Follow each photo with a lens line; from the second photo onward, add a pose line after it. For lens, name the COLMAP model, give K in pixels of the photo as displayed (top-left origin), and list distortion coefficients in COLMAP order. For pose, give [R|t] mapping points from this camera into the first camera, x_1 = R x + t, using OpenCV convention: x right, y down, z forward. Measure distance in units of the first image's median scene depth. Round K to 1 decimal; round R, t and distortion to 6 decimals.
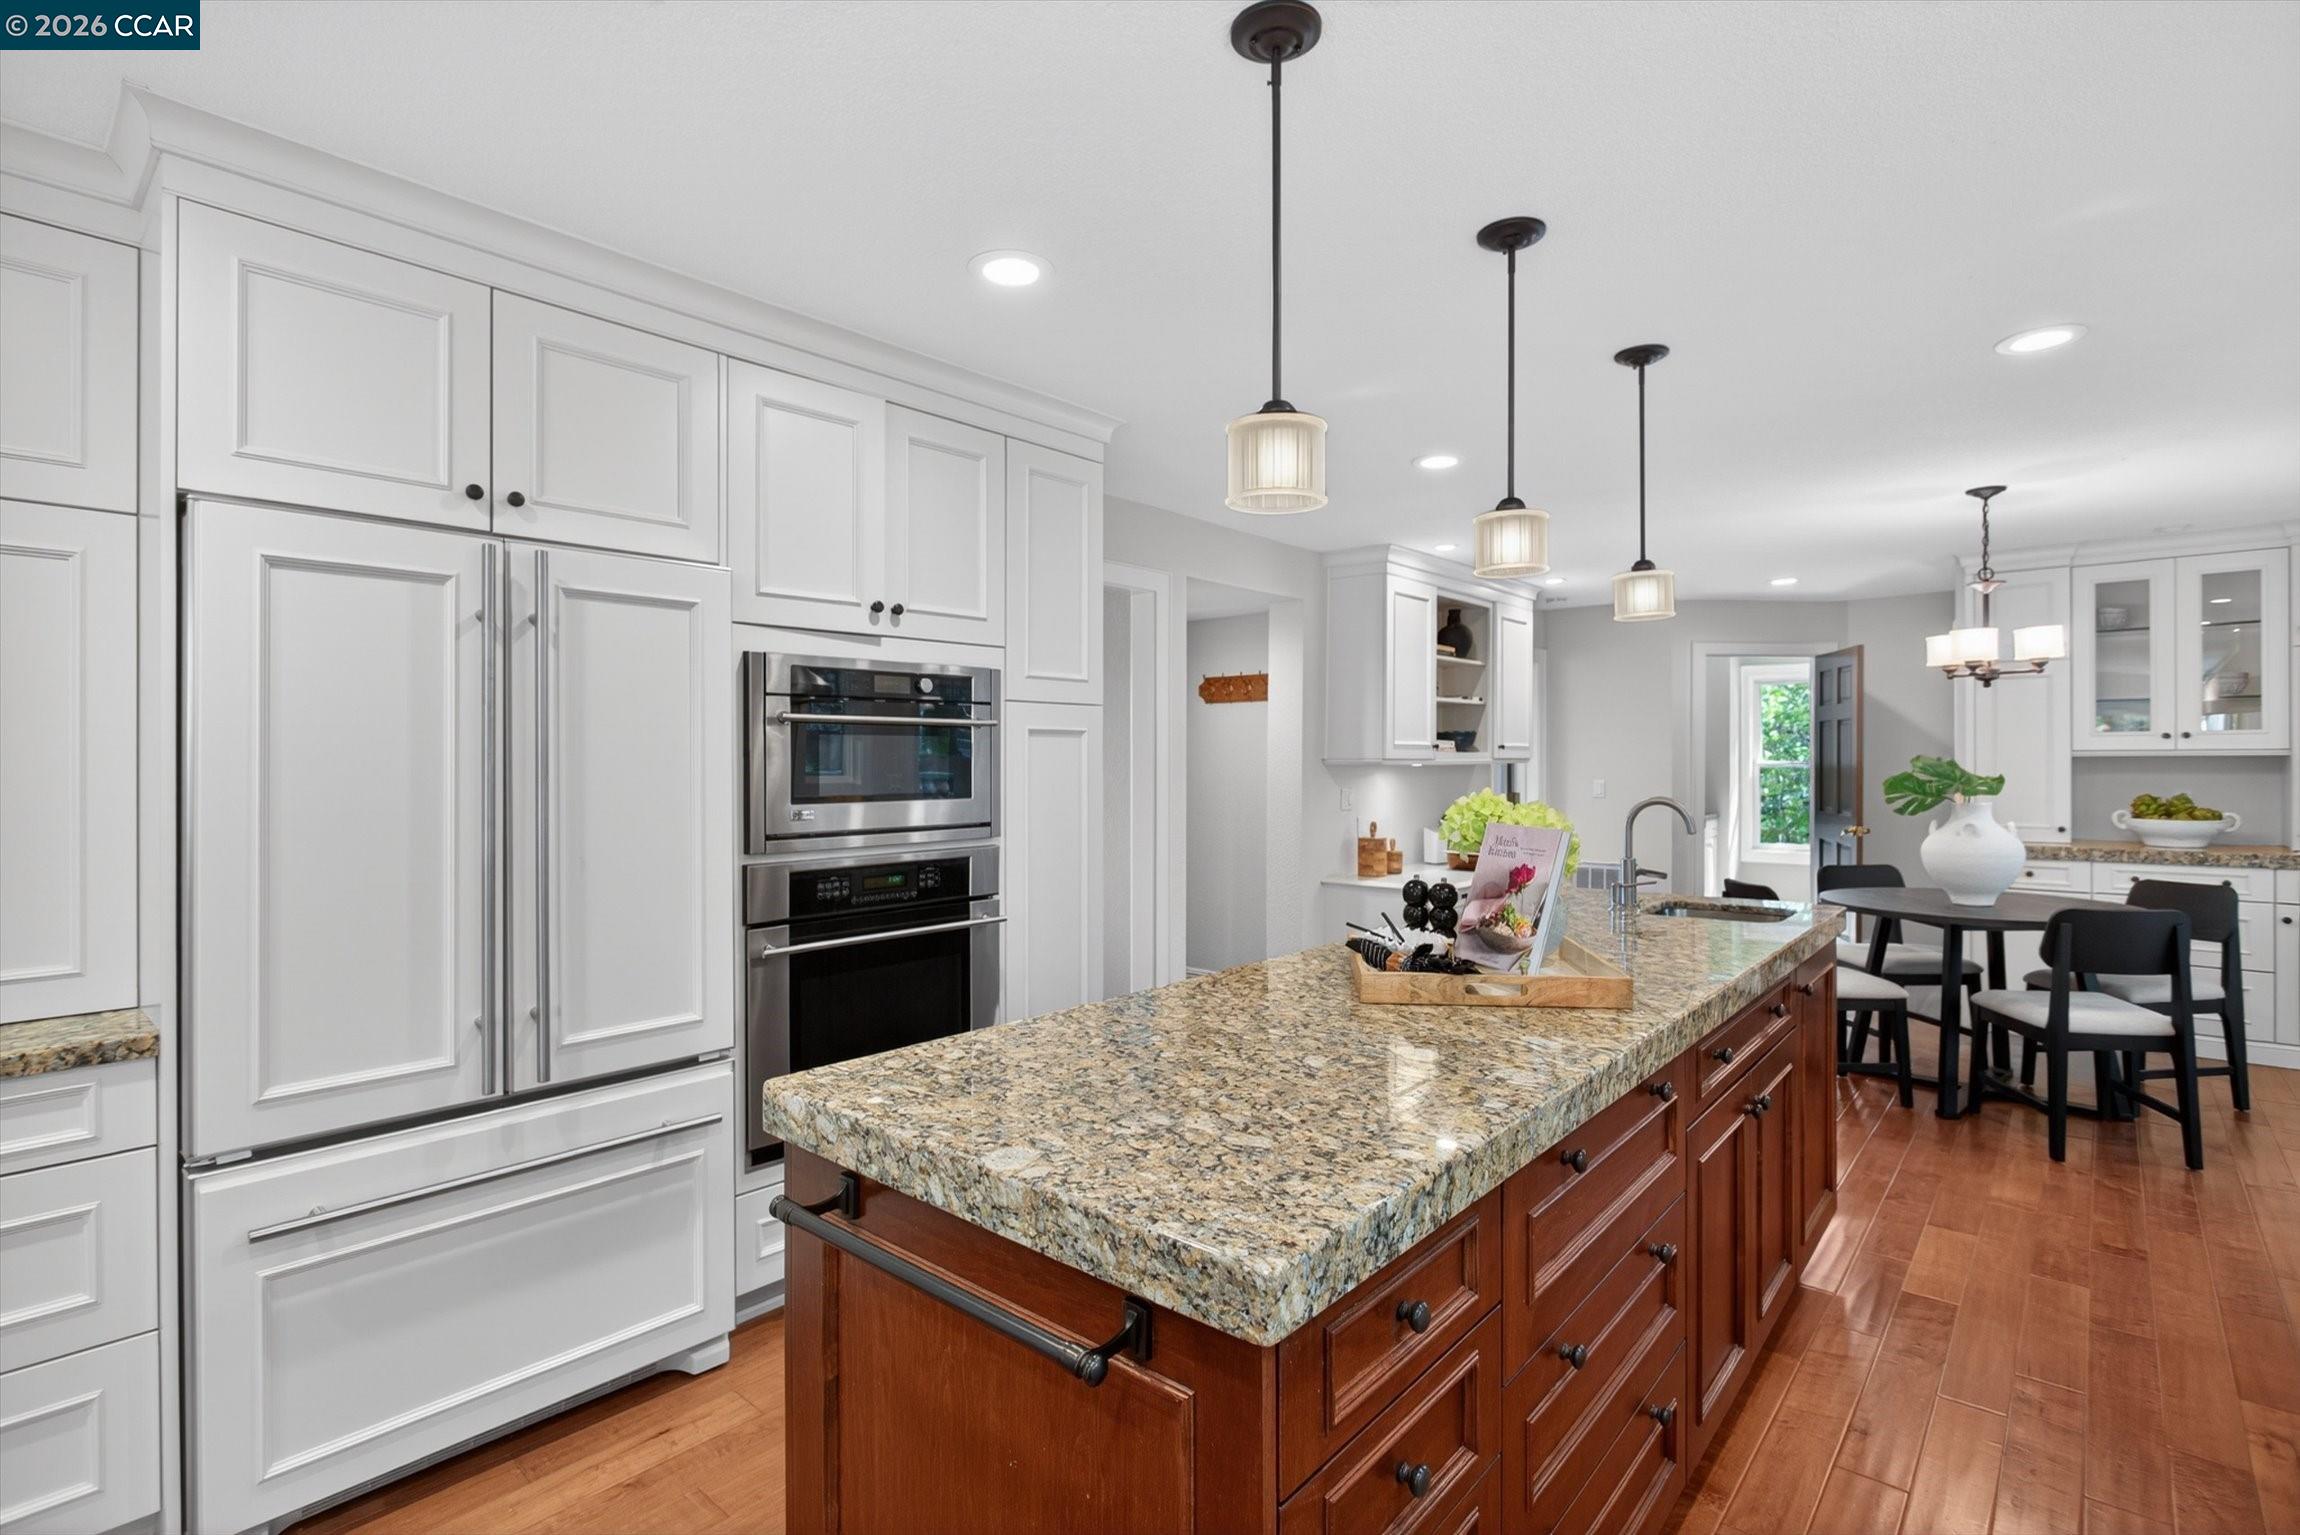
lens RADIAL K [[1105.6, 0, 1155.6], [0, 1105.6, 744.6], [0, 0, 1]] dist [-0.000259, 0.000211]
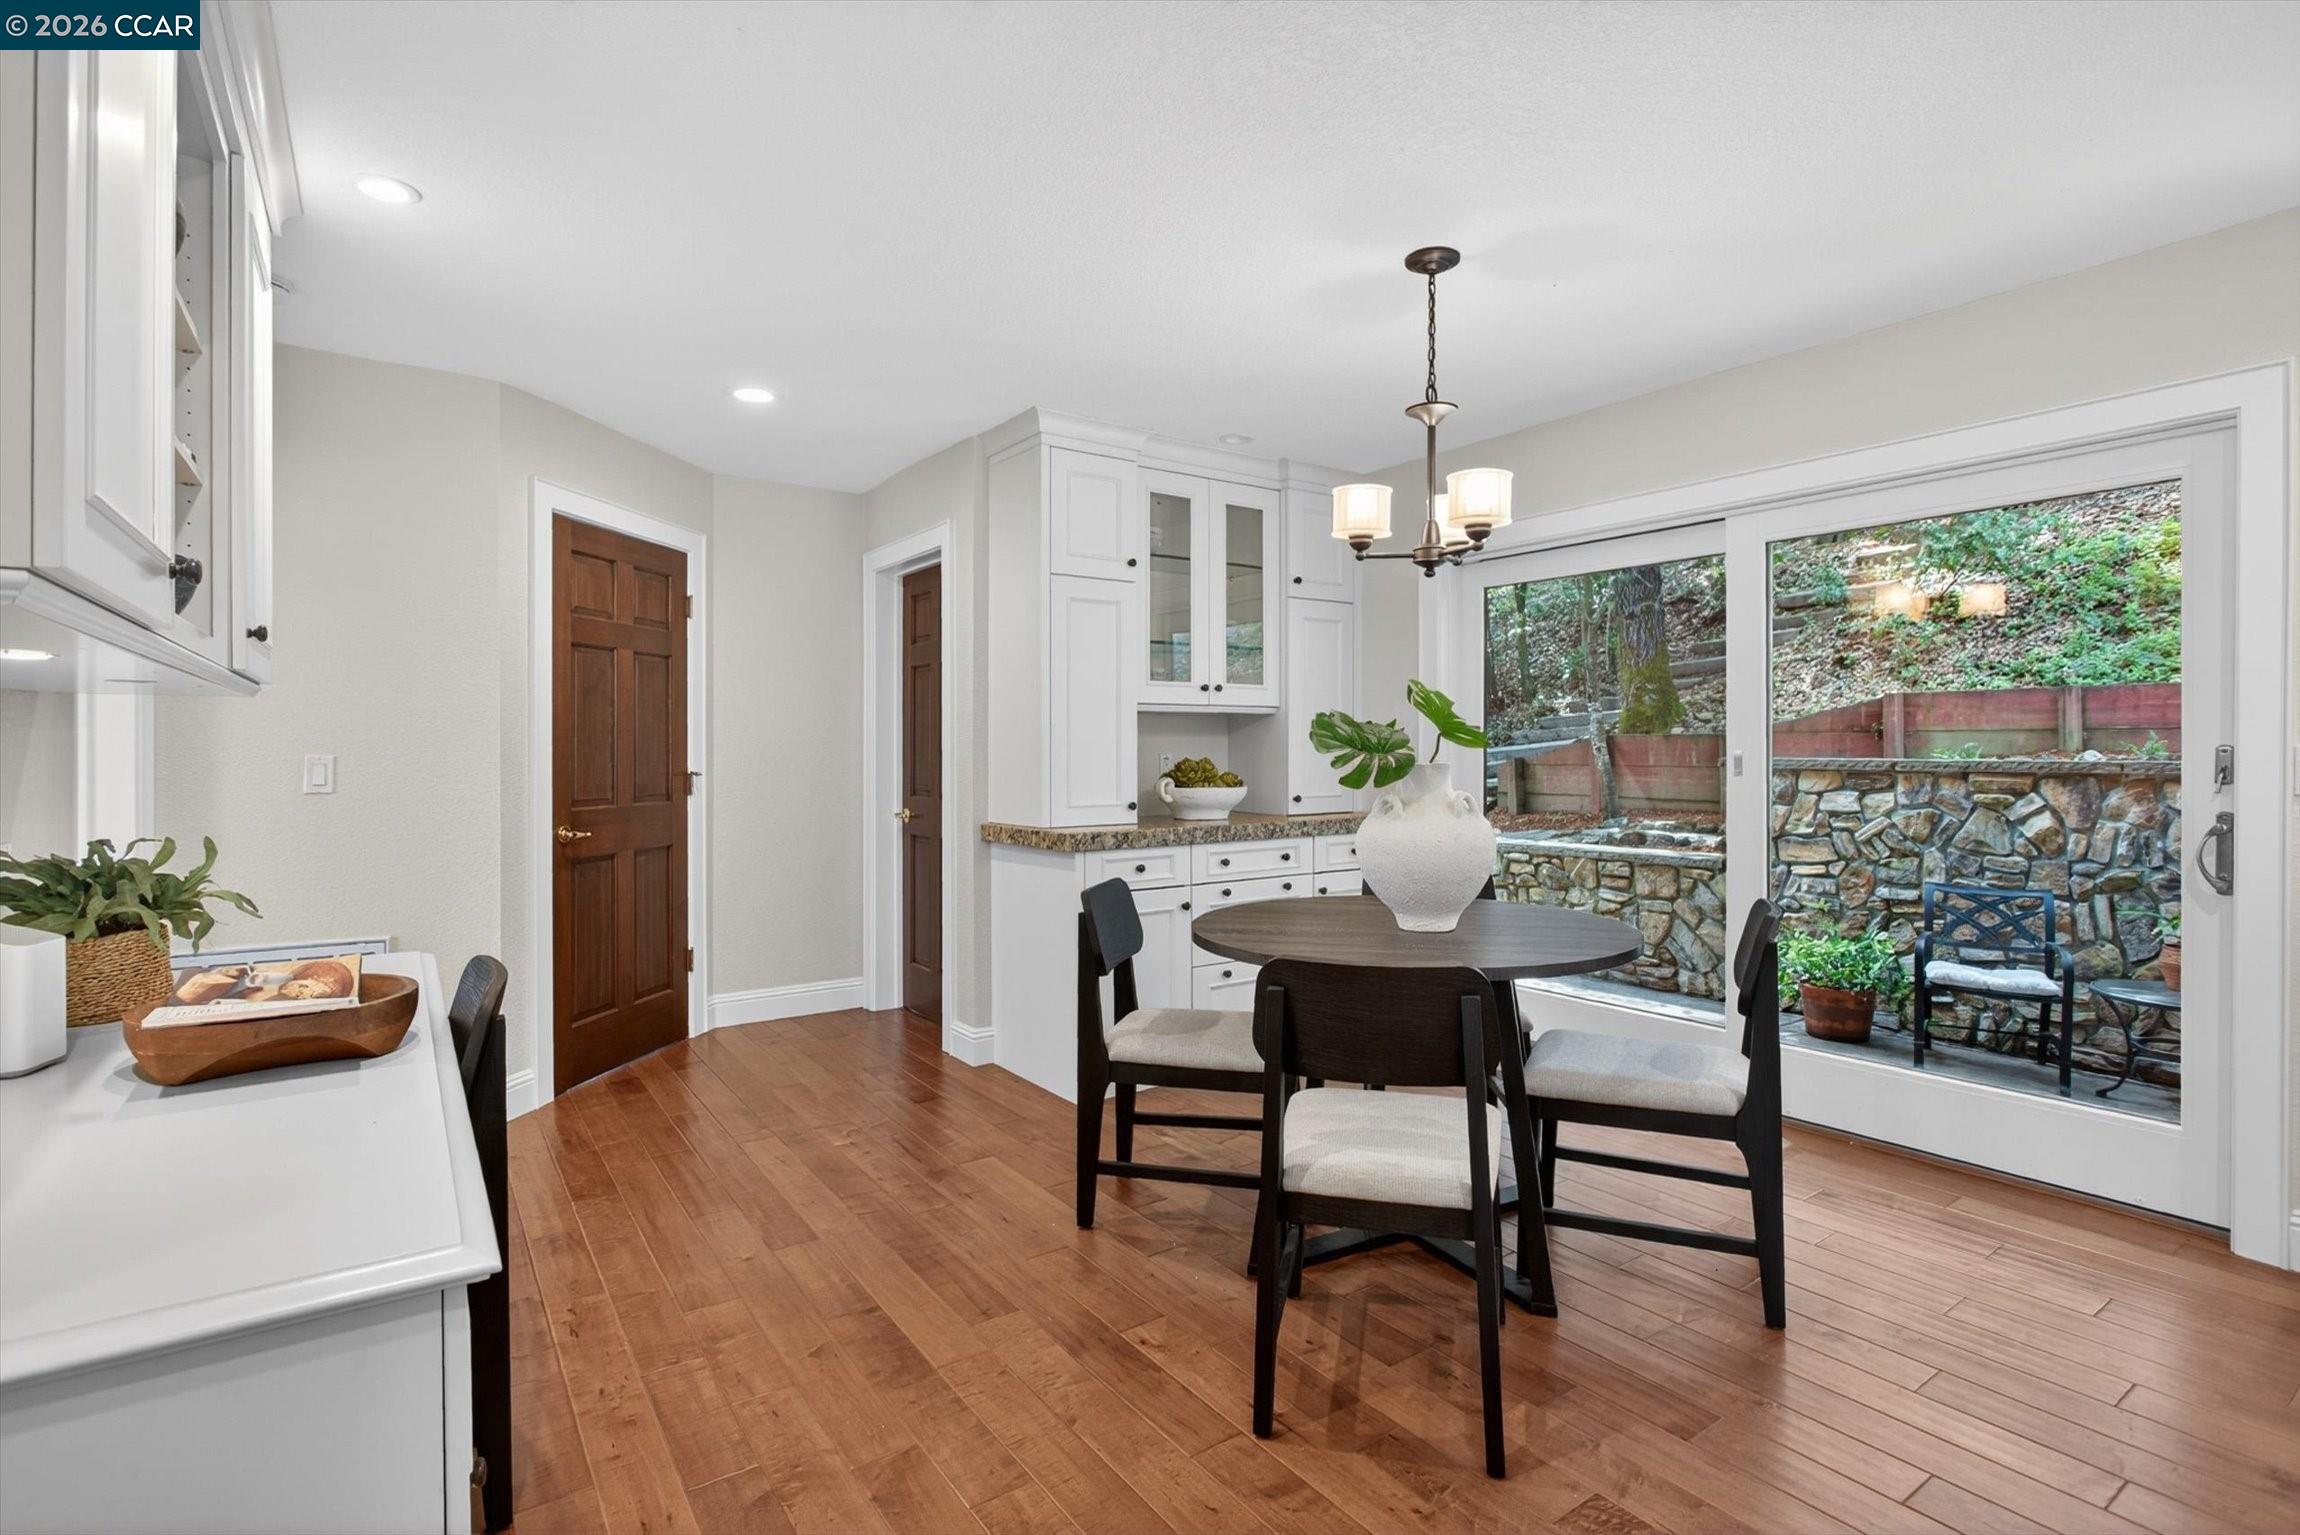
lens RADIAL K [[1105.6, 0, 1155.6], [0, 1105.6, 744.6], [0, 0, 1]] dist [-0.000259, 0.000211]
pose [[0.245403, 0.008683, 0.969382, 0.092090], [-0.012753, 0.999902, -0.005728, 0.040079], [-0.969337, -0.010957, 0.245490, 0.829481]]
